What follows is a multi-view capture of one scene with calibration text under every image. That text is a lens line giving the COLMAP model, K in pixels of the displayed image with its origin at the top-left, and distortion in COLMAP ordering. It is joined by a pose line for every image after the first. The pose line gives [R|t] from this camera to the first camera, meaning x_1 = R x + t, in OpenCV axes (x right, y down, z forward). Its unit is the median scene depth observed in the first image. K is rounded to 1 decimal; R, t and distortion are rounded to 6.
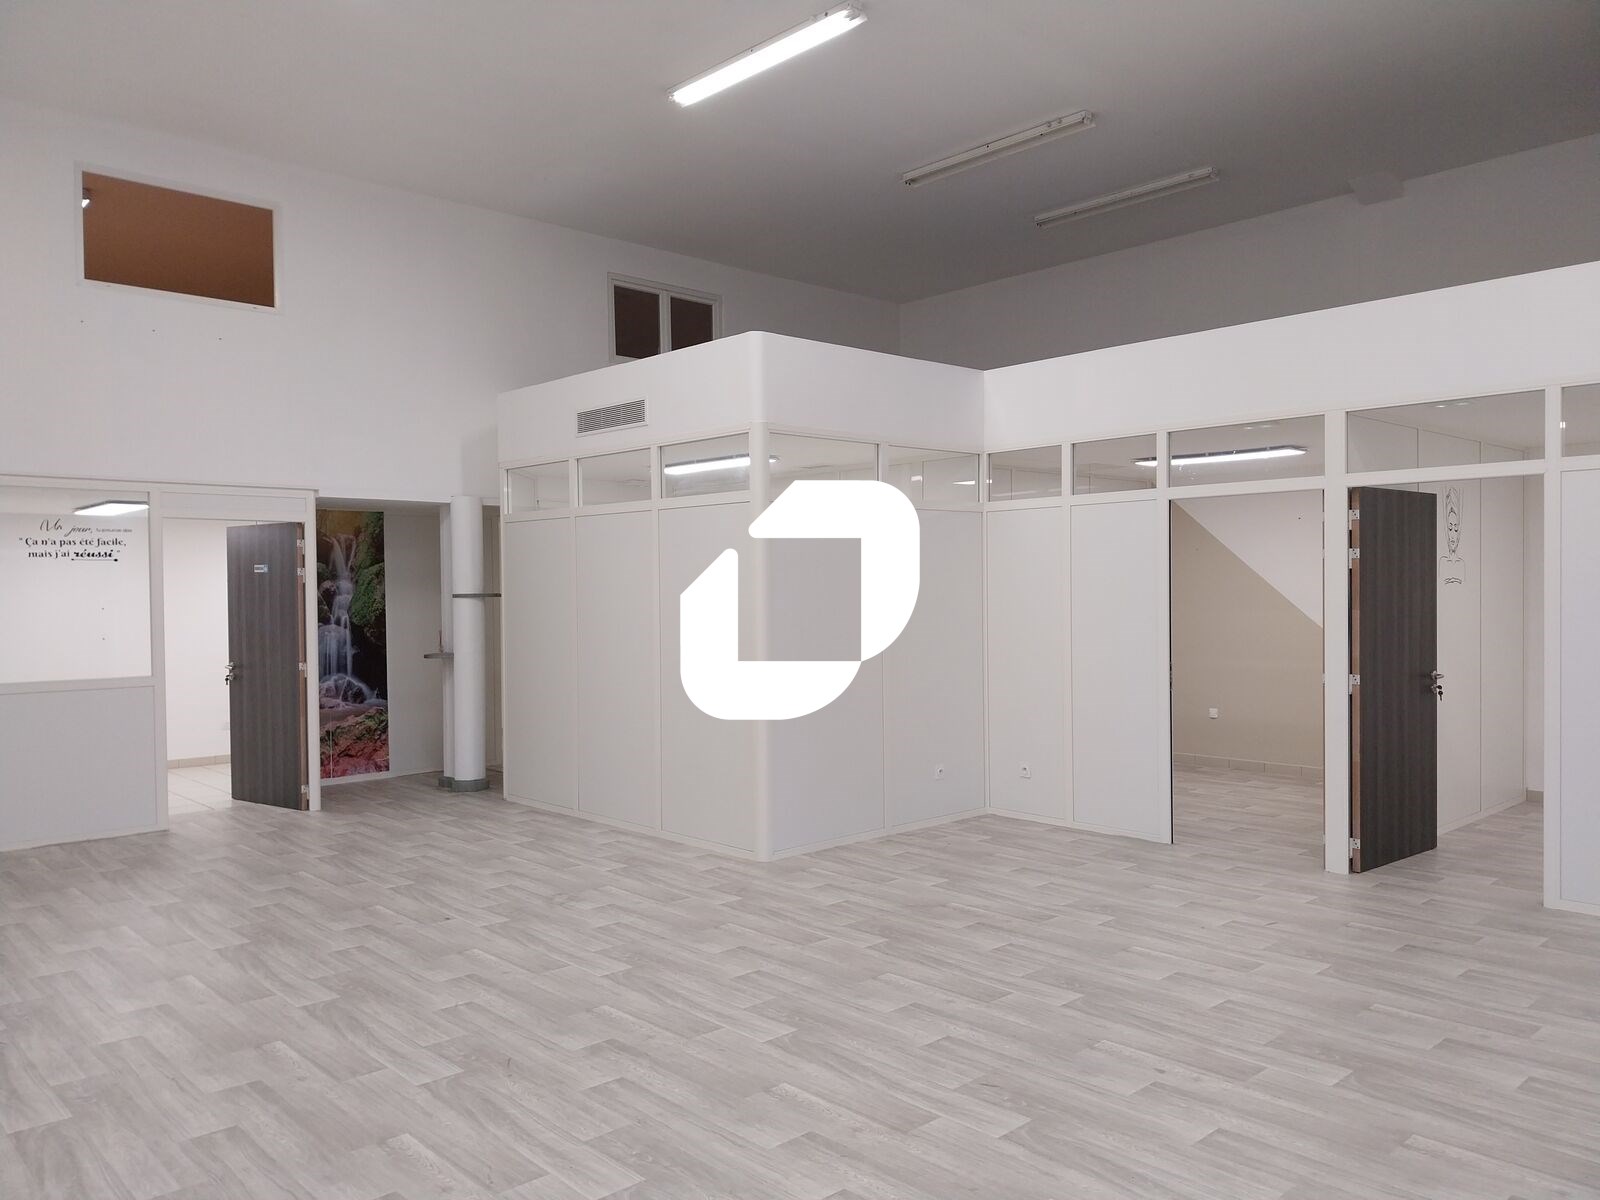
lens RADIAL K [[1194.9, 0, 806.5], [0, 1194.9, 622.3], [0, 0, 1]] dist [0.053448, -0.075327]
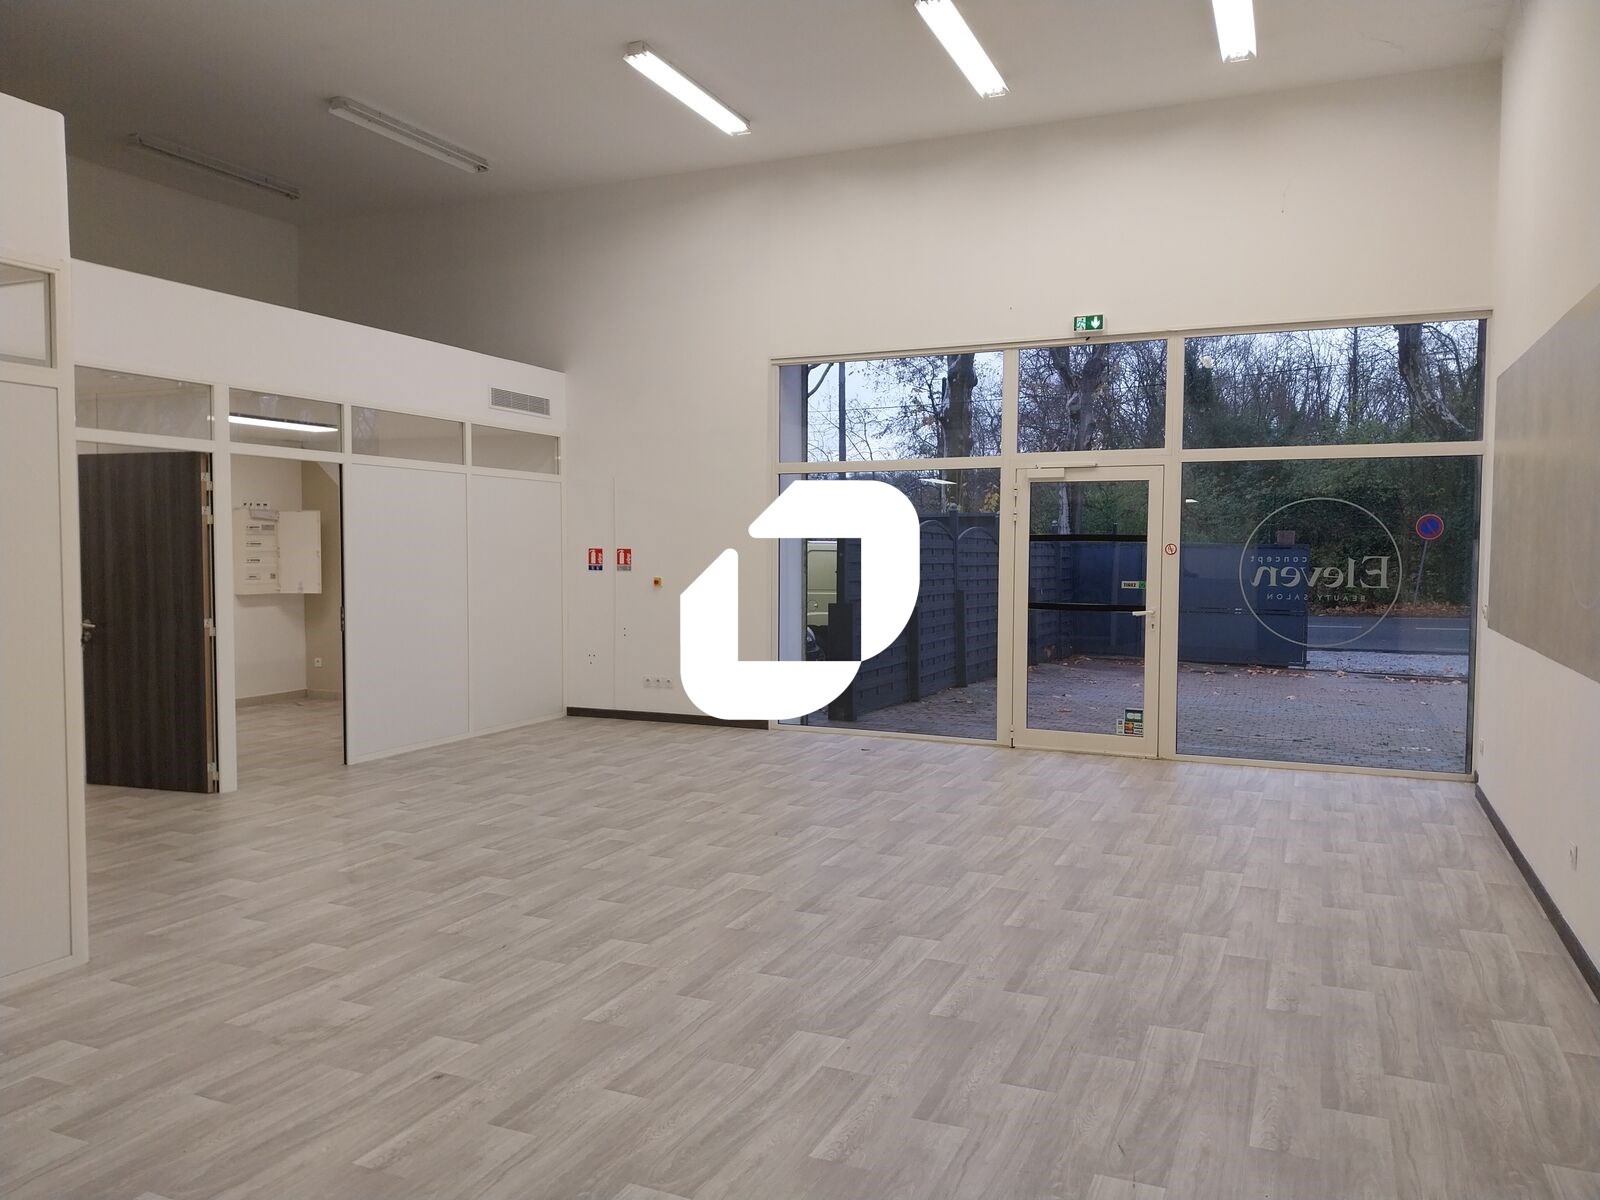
lens RADIAL K [[1194.9, 0, 787.5], [0, 1194.9, 574.7], [0, 0, 1]] dist [0.053448, -0.075327]
pose [[-0.388086, -0.013620, 0.921522, -0.750594], [0.028042, 0.999253, 0.026578, -0.012592], [-0.921196, 0.036156, -0.387415, 0.871089]]
